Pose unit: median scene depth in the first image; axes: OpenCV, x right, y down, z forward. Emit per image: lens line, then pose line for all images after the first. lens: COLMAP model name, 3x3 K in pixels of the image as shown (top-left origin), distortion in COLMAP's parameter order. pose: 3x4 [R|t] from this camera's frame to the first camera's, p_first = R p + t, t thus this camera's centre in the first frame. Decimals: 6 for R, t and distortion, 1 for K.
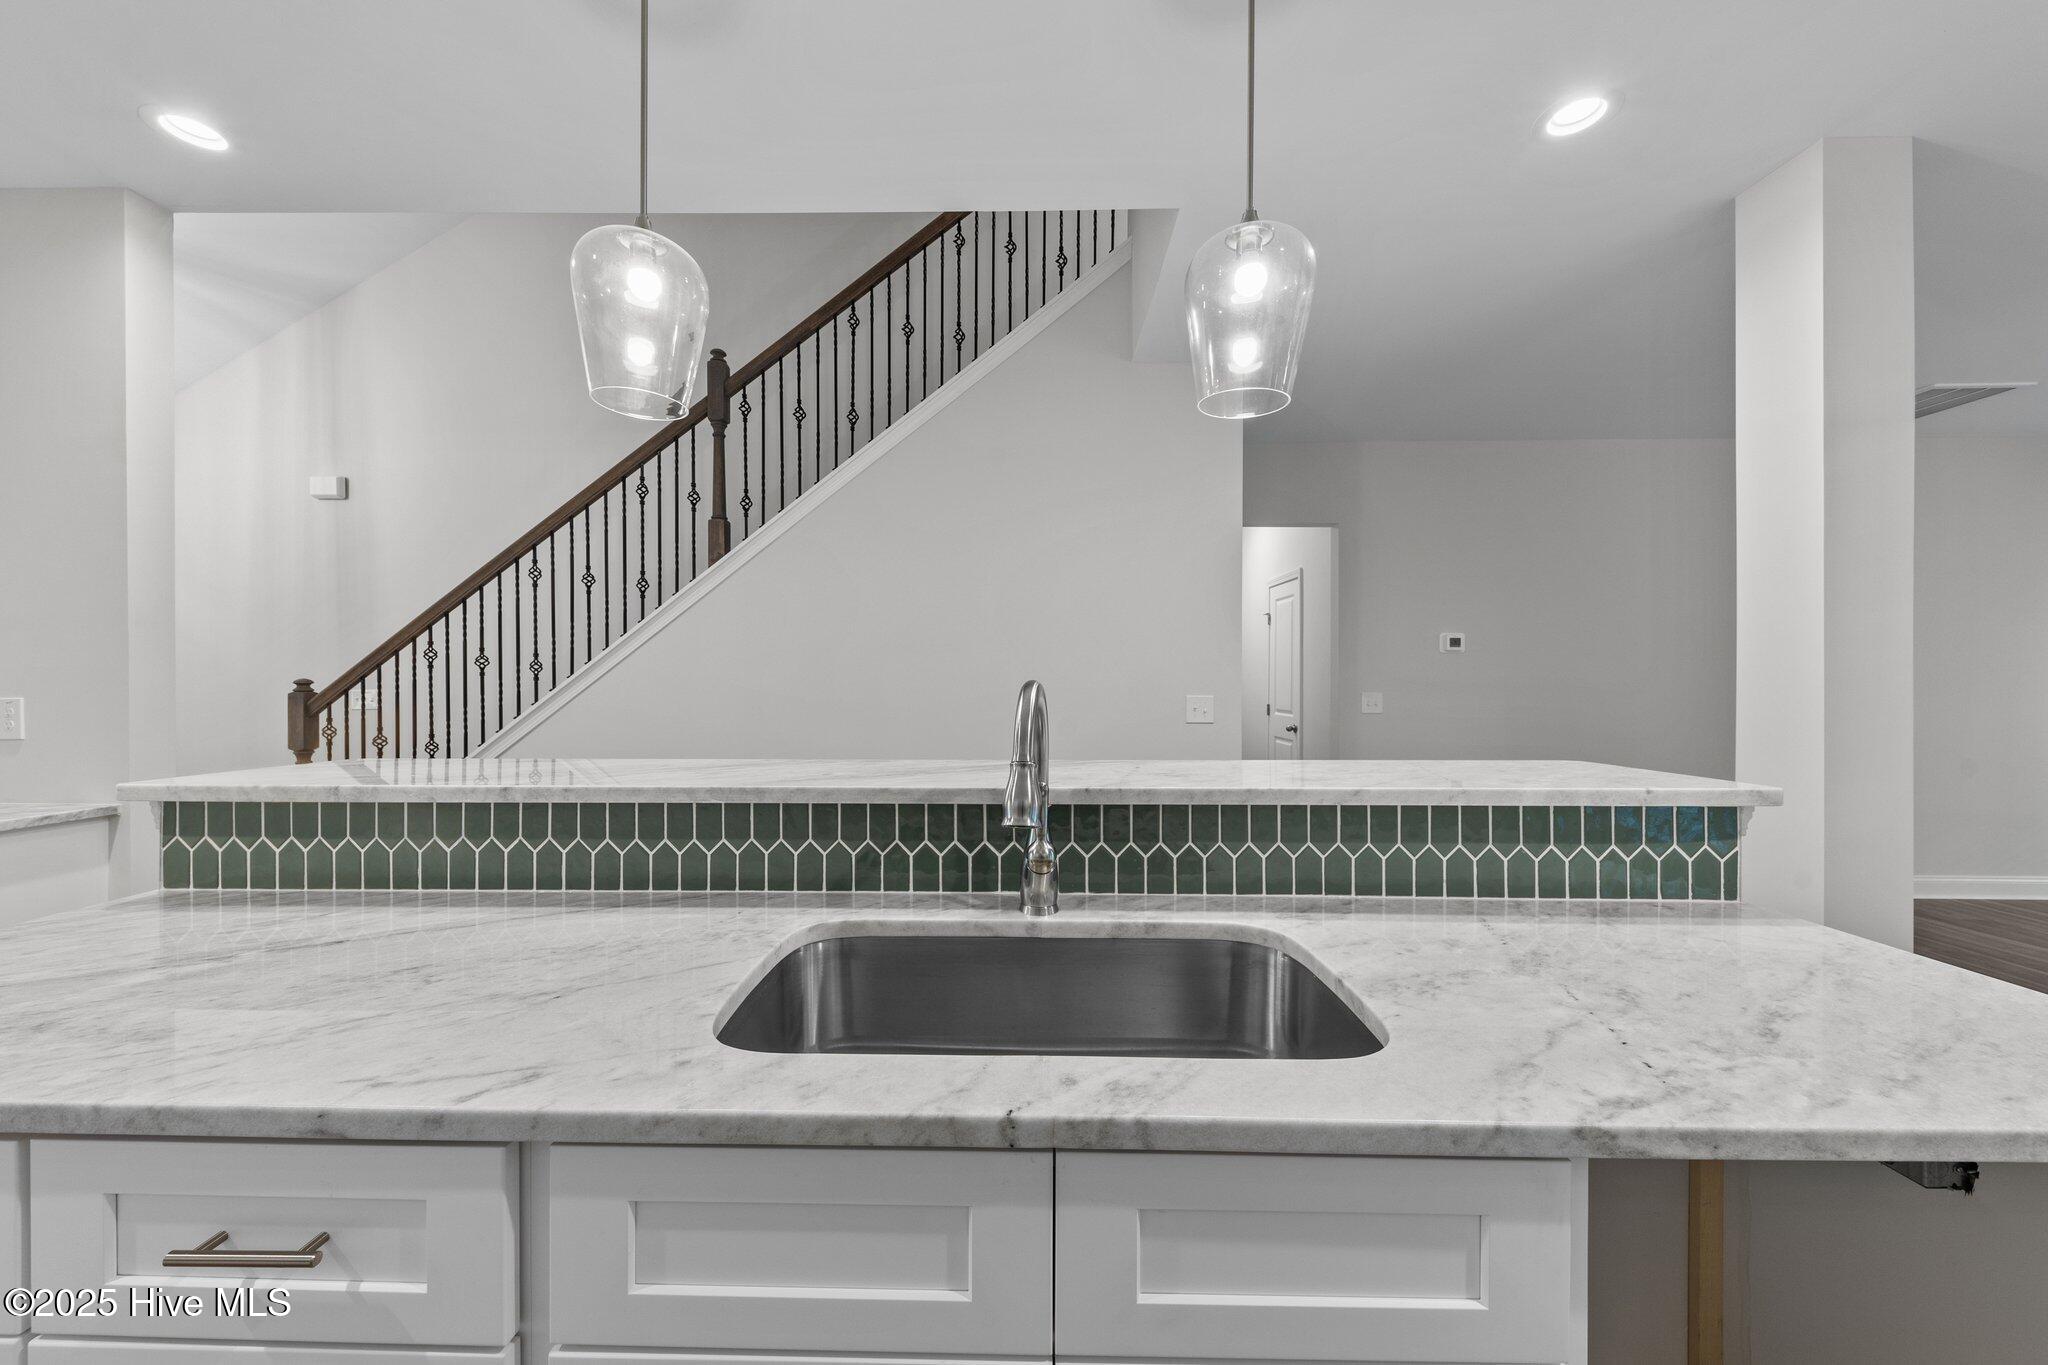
lens RADIAL K [[718.5, 0, 1020.7], [0, 718.5, 684.9], [0, 0, 1]] dist [0.004376, -0.002289]
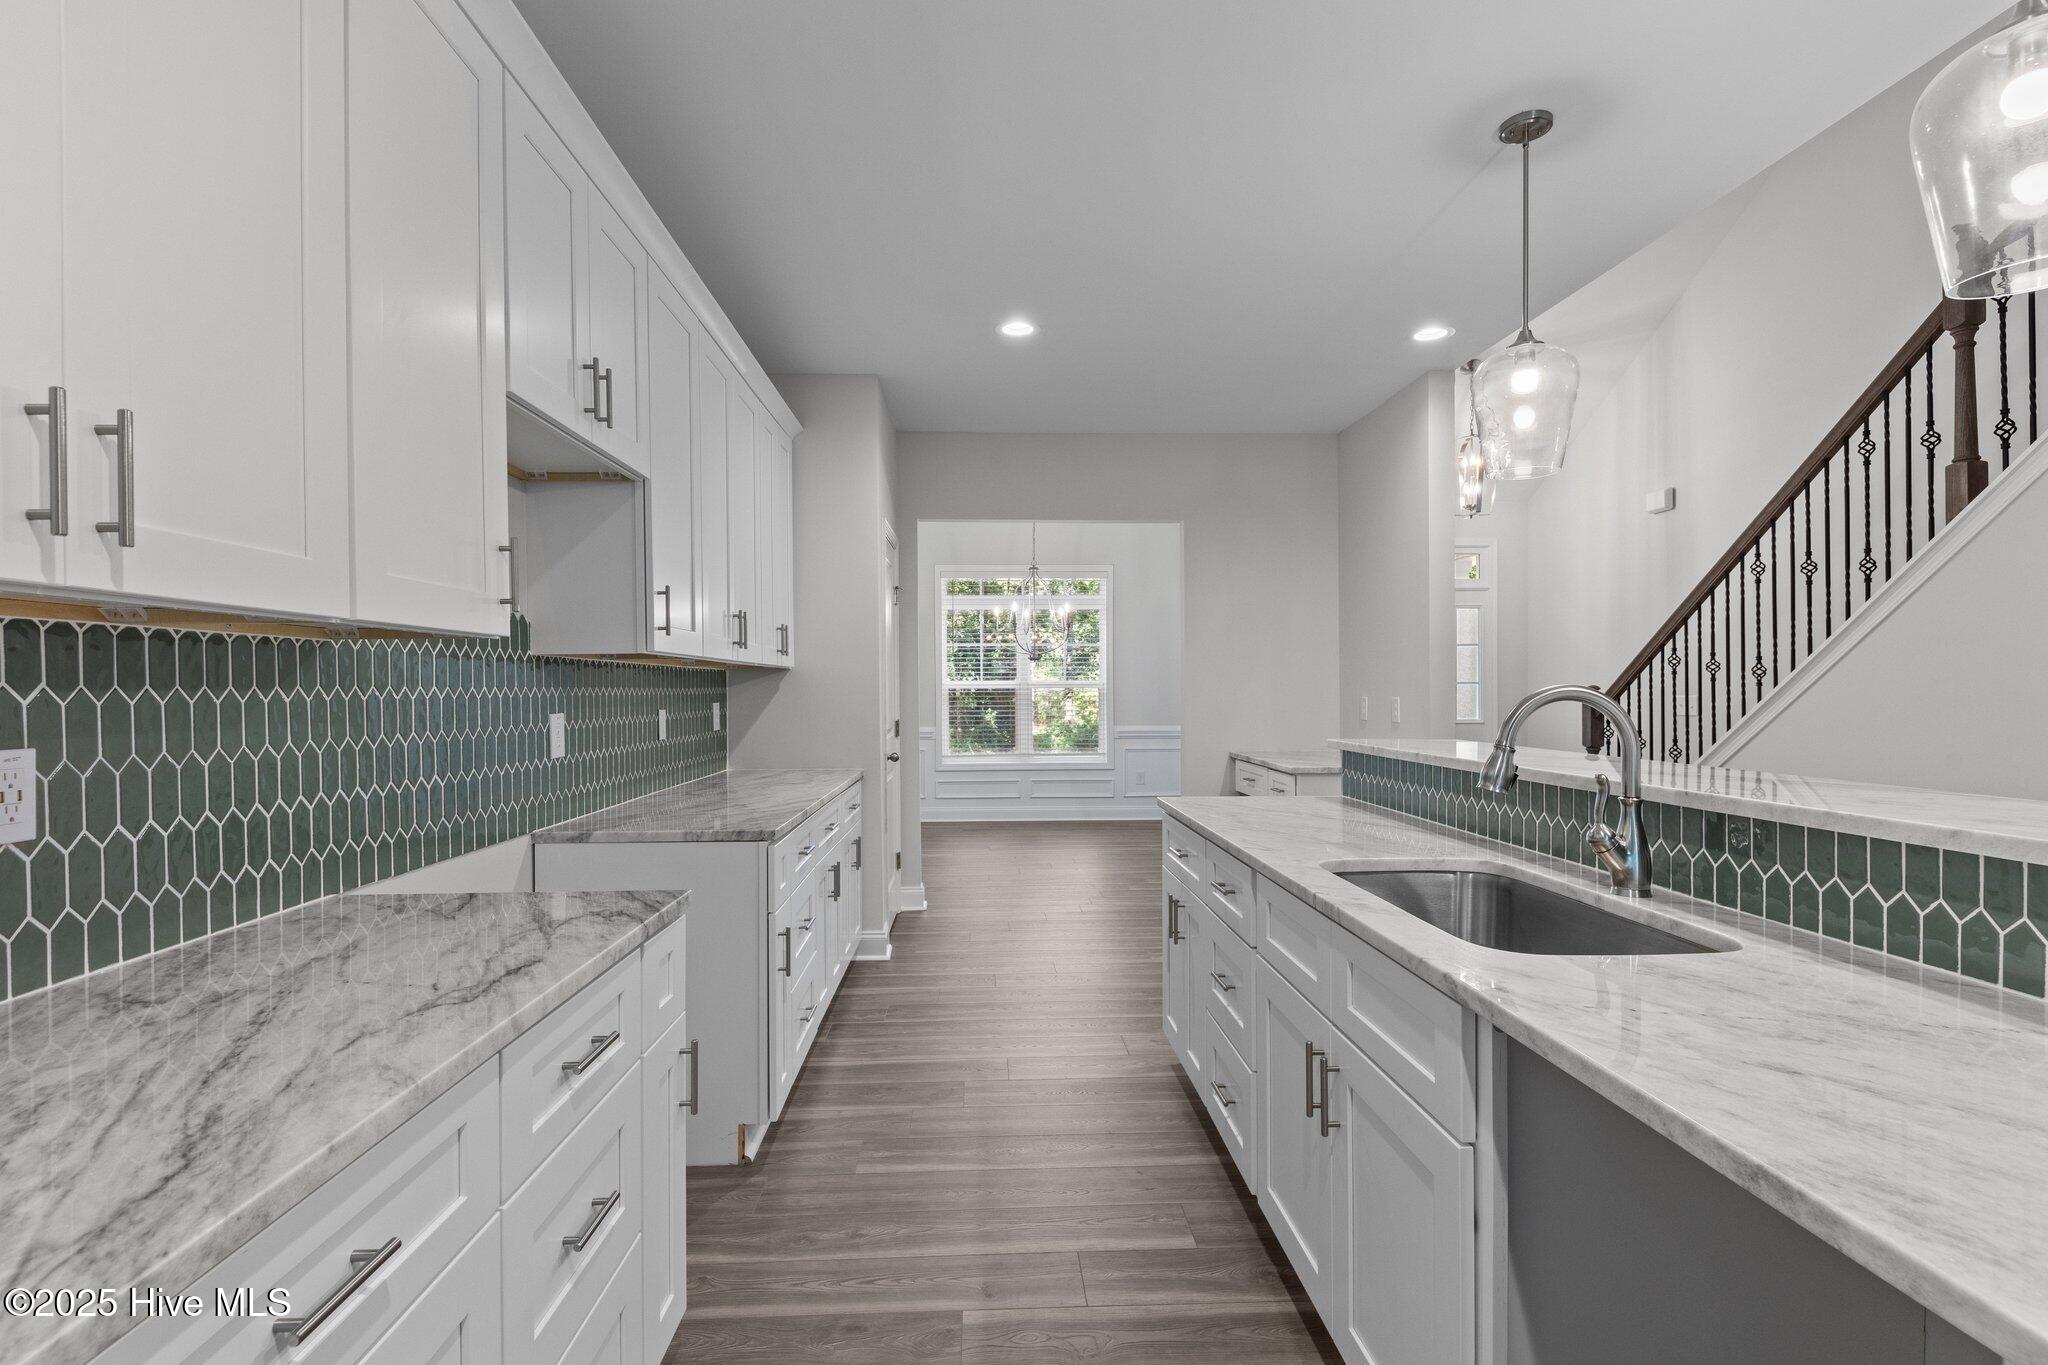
lens RADIAL K [[1014.2, 0, 1026.9], [0, 1014.2, 685.5], [0, 0, 1]] dist [-0.000881, -0.000011]
pose [[0.064698, -0.007135, -0.997879, 0.575760], [0.000691, 0.999975, -0.007105, 0.001639], [0.997905, -0.000229, 0.064701, -0.008275]]
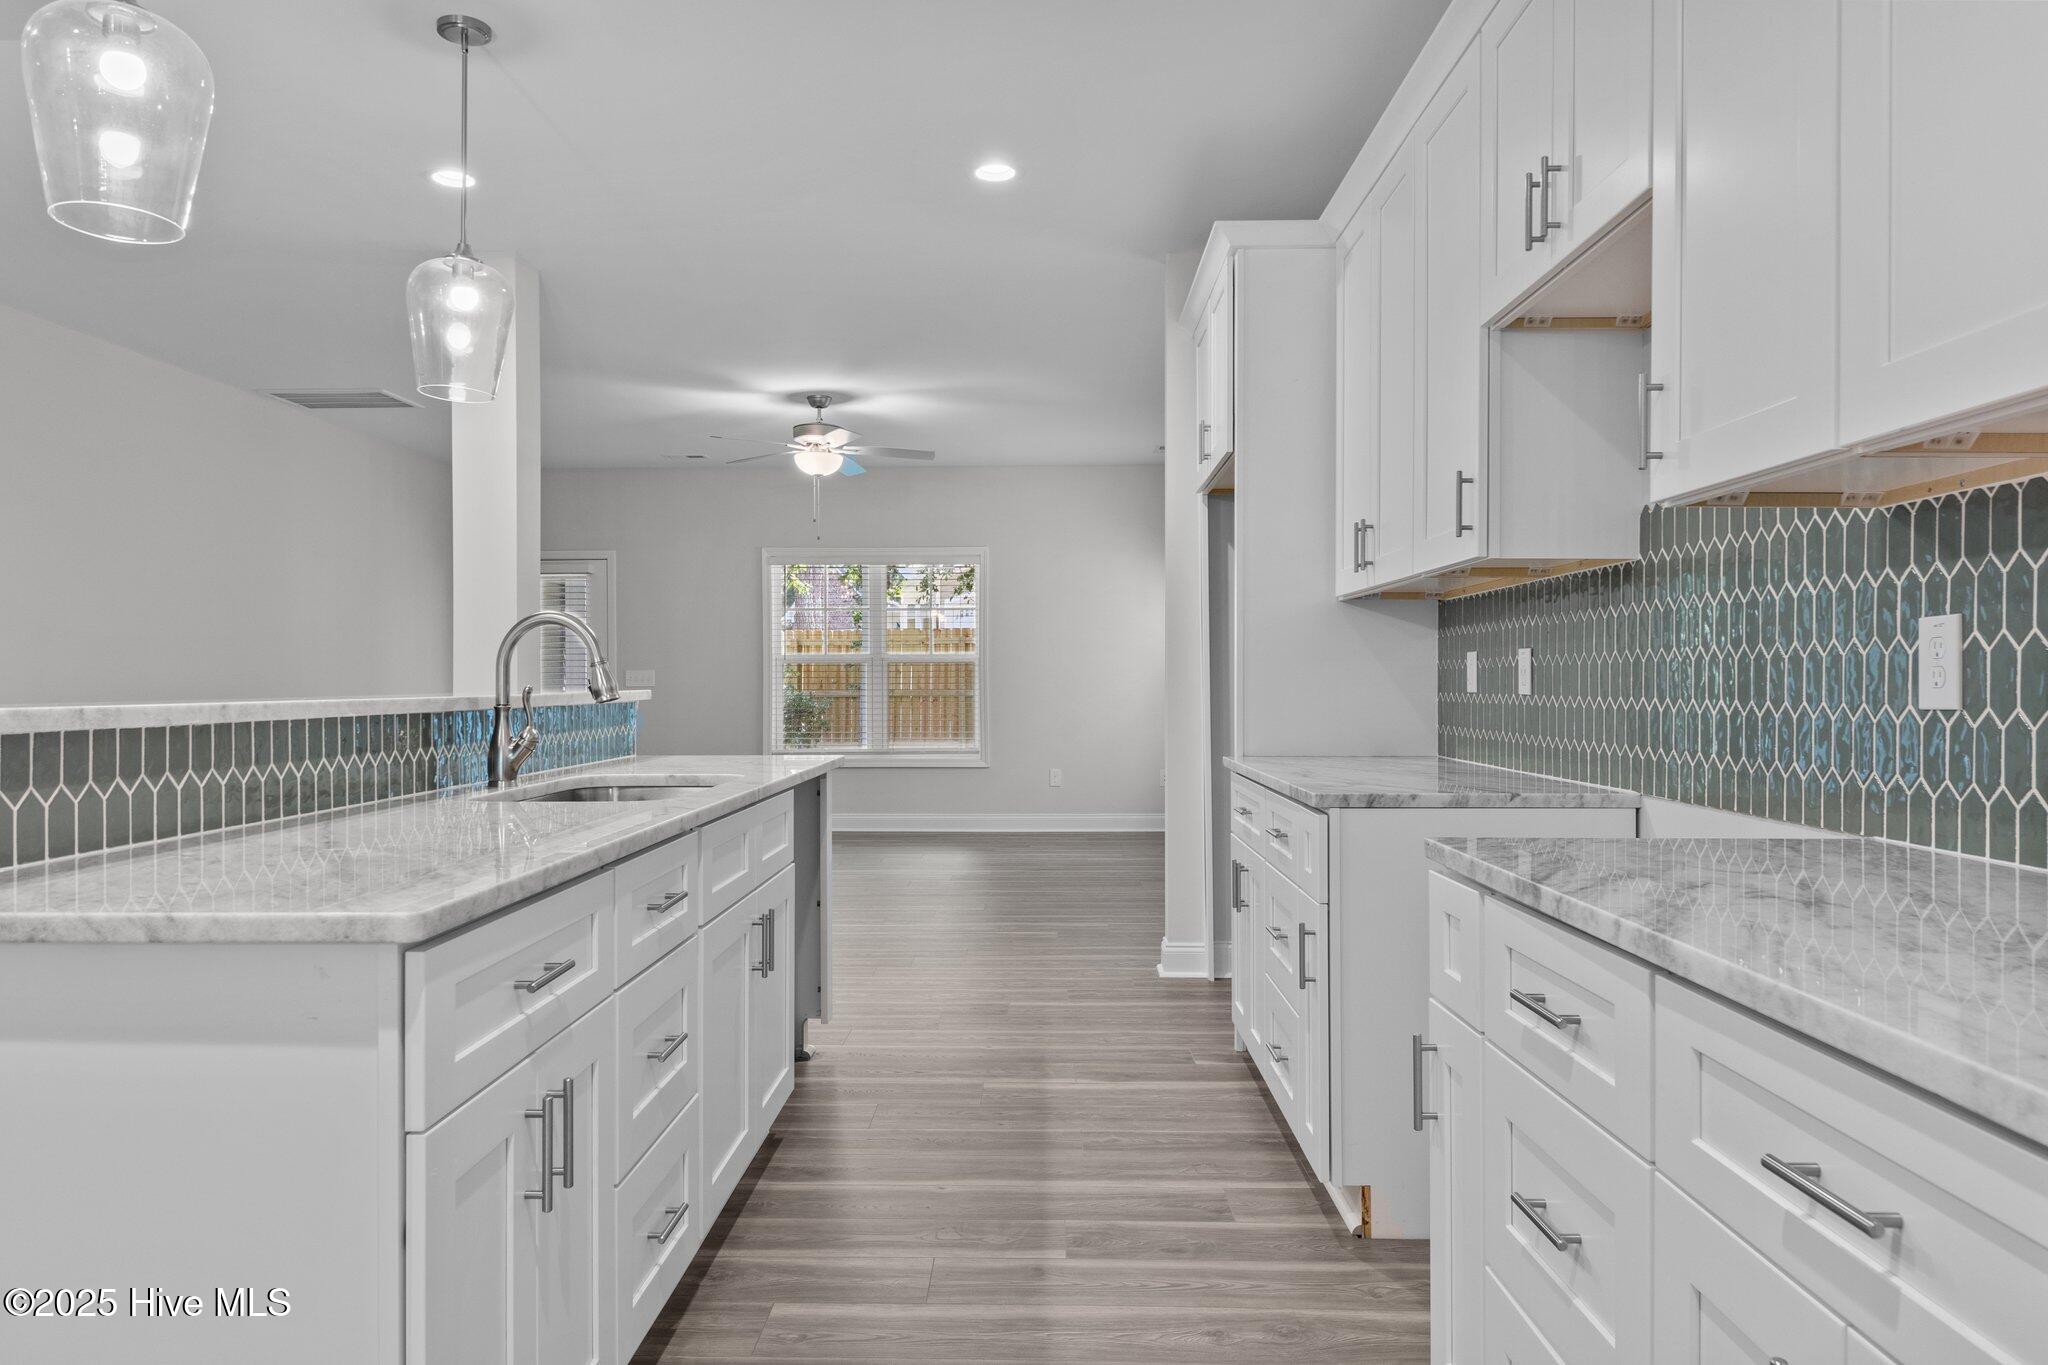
lens RADIAL K [[1364.5, 0, 1018.9], [0, 1364.5, 680.6], [0, 0, 1]] dist [-0.002308, -0.000357]
pose [[0.000423, -0.007573, 0.999971, -0.846425], [0.003826, 0.999964, 0.007571, 0.038775], [-0.999993, 0.003822, 0.000452, 0.018351]]
